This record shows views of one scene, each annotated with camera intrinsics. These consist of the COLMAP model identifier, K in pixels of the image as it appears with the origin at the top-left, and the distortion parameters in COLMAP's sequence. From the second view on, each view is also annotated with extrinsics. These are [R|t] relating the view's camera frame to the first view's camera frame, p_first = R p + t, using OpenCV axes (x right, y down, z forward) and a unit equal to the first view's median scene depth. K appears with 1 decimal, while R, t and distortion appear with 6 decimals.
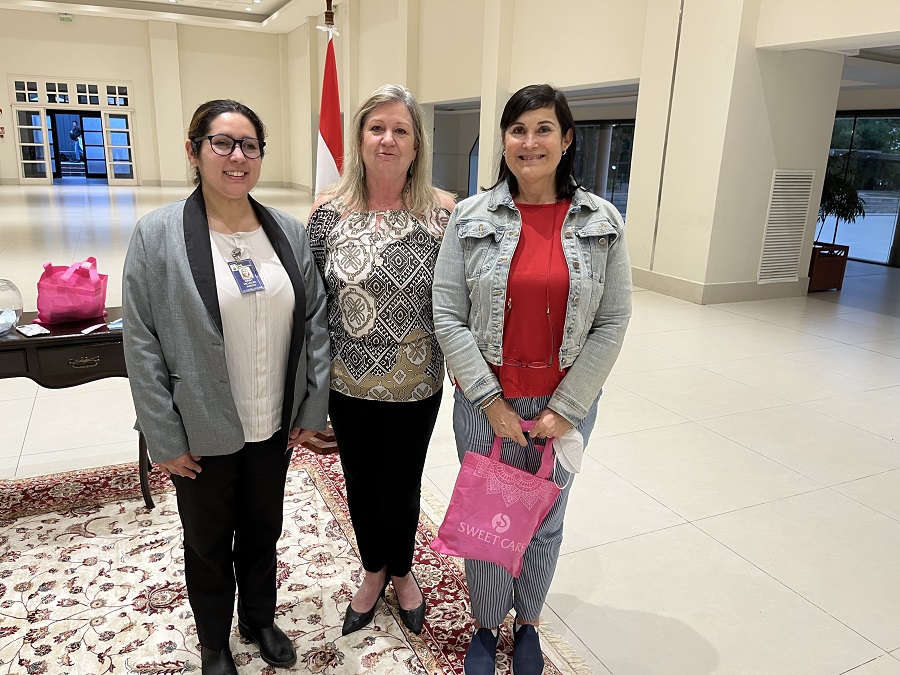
lens RADIAL K [[698.3, 0, 449.3], [0, 698.3, 341.6], [0, 0, 1]] dist [0.056635, -0.075902]
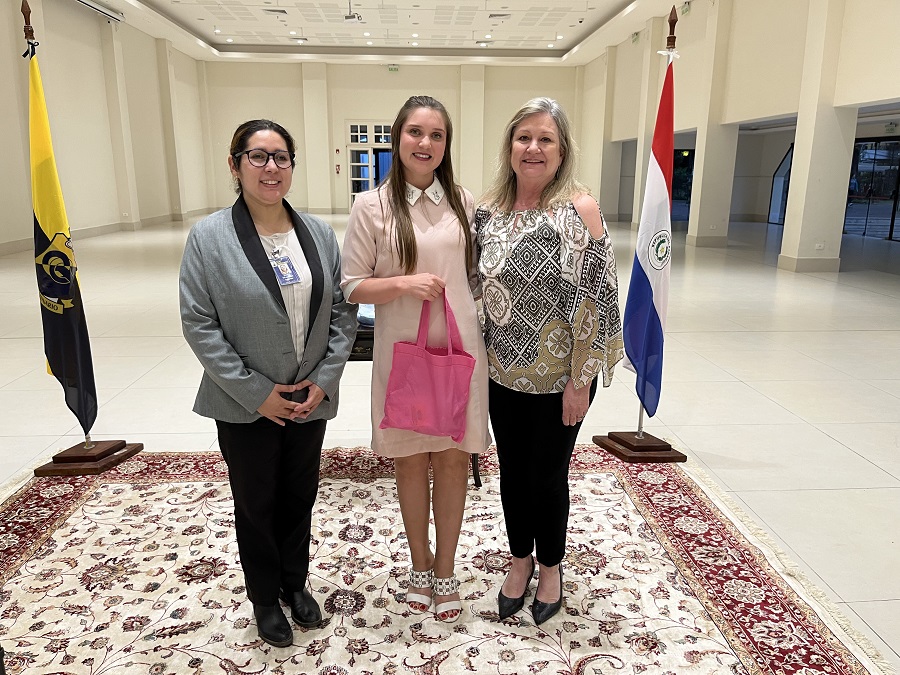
lens RADIAL K [[698.3, 0, 446.3], [0, 698.3, 344.7], [0, 0, 1]] dist [0.056635, -0.075902]
pose [[0.925371, 0.064236, -0.373580, -0.069962], [-0.076739, 0.996876, -0.018676, 0.036728], [0.371214, 0.045950, 0.927410, -0.081341]]
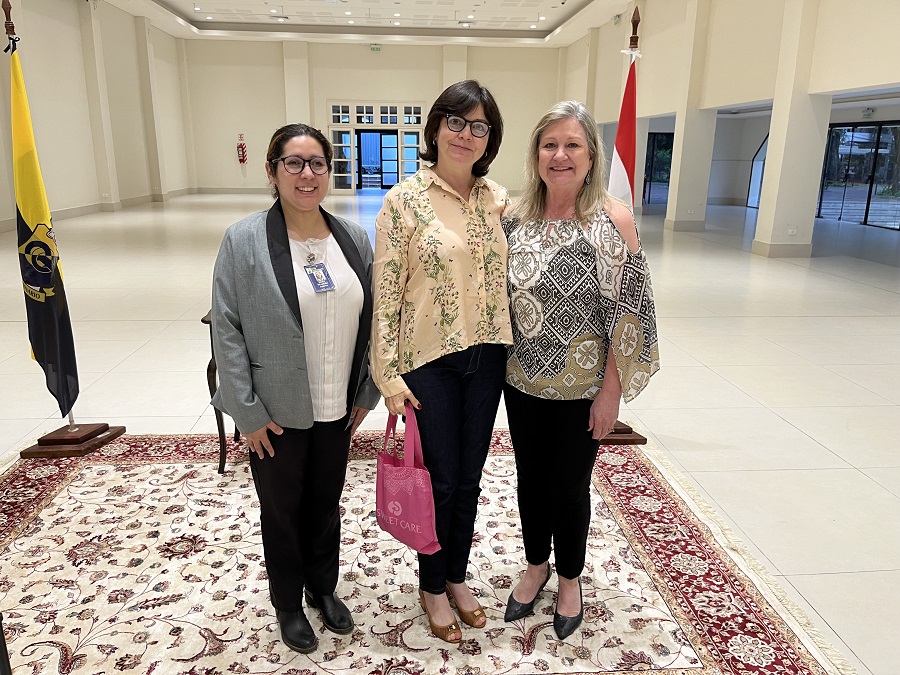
lens RADIAL K [[698.3, 0, 441.2], [0, 698.3, 343.4], [0, 0, 1]] dist [0.056635, -0.075902]
pose [[0.931149, 0.075645, -0.356705, -0.029177], [-0.078924, 0.996866, 0.005377, 0.023045], [0.355994, 0.023146, 0.934202, -0.124224]]
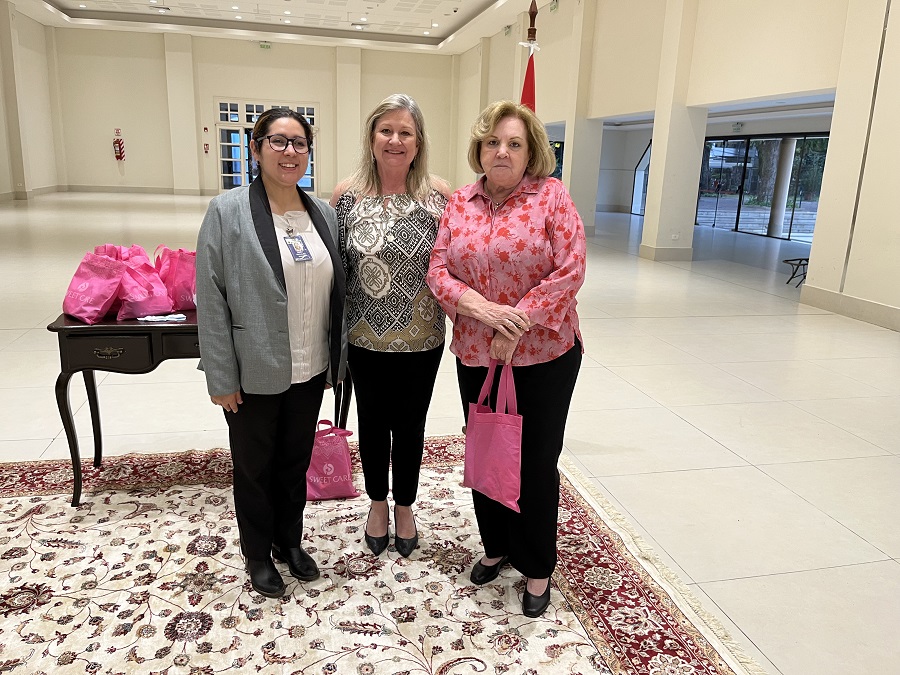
lens RADIAL K [[698.3, 0, 452.8], [0, 698.3, 334.1], [0, 0, 1]] dist [0.056635, -0.075902]
pose [[0.977289, 0.053929, -0.204932, -0.054875], [-0.060439, 0.997843, -0.025639, 0.022558], [0.203107, 0.037443, 0.978440, -0.035644]]
